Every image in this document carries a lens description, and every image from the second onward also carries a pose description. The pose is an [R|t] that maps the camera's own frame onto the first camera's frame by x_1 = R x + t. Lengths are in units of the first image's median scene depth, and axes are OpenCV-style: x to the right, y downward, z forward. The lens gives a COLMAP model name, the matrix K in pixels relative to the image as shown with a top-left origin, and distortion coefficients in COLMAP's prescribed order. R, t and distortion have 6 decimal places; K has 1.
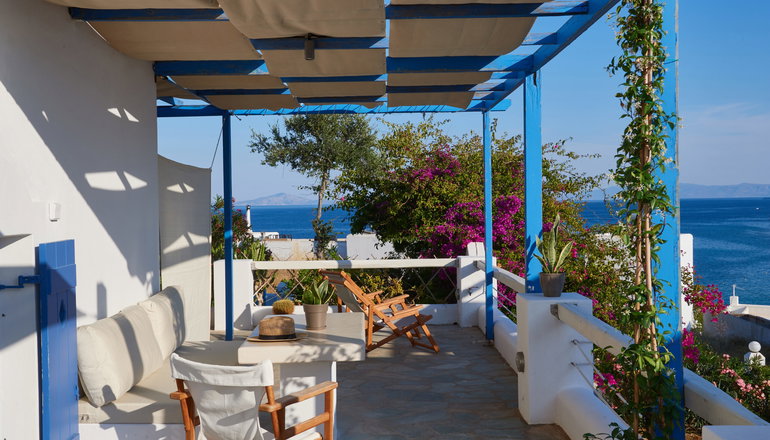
lens RADIAL K [[836.3, 0, 385.6], [0, 836.3, 217.8], [0, 0, 1]] dist [0.094432, 0.000000]
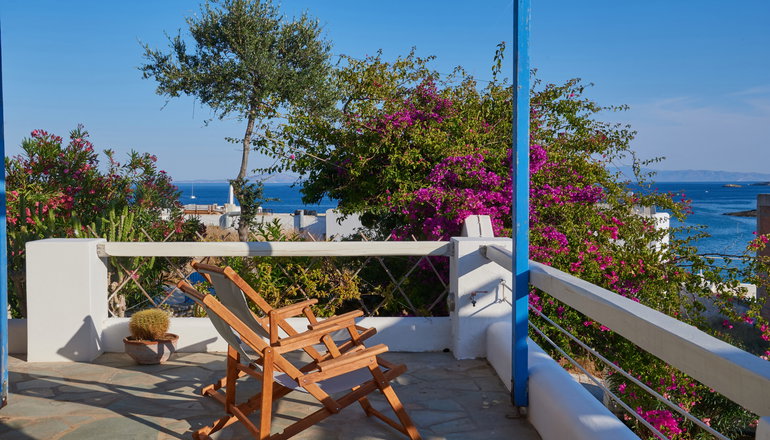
lens RADIAL K [[754.9, 0, 384.0], [0, 754.9, 220.5], [0, 0, 1]] dist [0.016921, 0.000000]
pose [[0.999739, 0.012397, 0.019178, 0.023062], [-0.013002, 0.999412, 0.031715, 0.014713], [-0.018774, -0.031956, 0.999313, 0.392647]]
